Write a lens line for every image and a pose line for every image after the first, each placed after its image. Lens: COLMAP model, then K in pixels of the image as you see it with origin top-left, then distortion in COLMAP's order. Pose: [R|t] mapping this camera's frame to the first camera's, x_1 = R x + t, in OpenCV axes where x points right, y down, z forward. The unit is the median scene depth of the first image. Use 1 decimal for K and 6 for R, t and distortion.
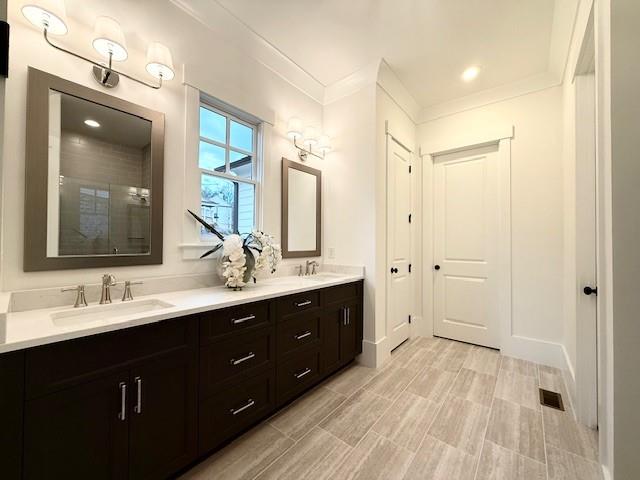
lens RADIAL K [[252.2, 0, 318.1], [0, 252.2, 239.1], [0, 0, 1]] dist [0.004892, -0.000174]
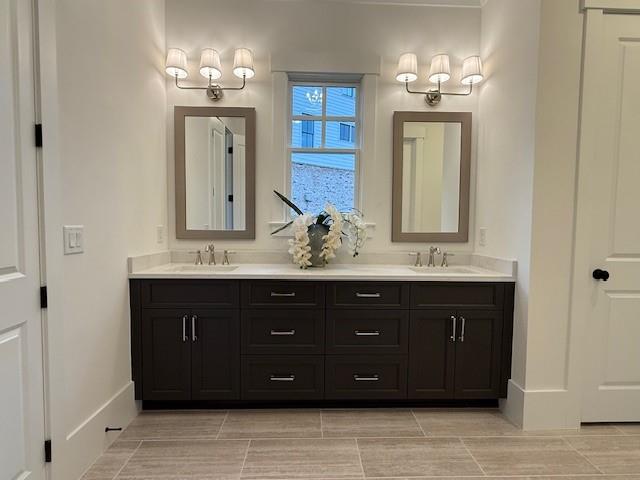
lens RADIAL K [[325.9, 0, 321.5], [0, 325.9, 240.3], [0, 0, 1]] dist [0.001172, 0.001232]
pose [[0.673341, 0.041378, -0.738173, 0.537390], [0.004168, 0.998204, 0.059756, 0.012256], [0.739320, -0.043313, 0.671960, 0.167538]]
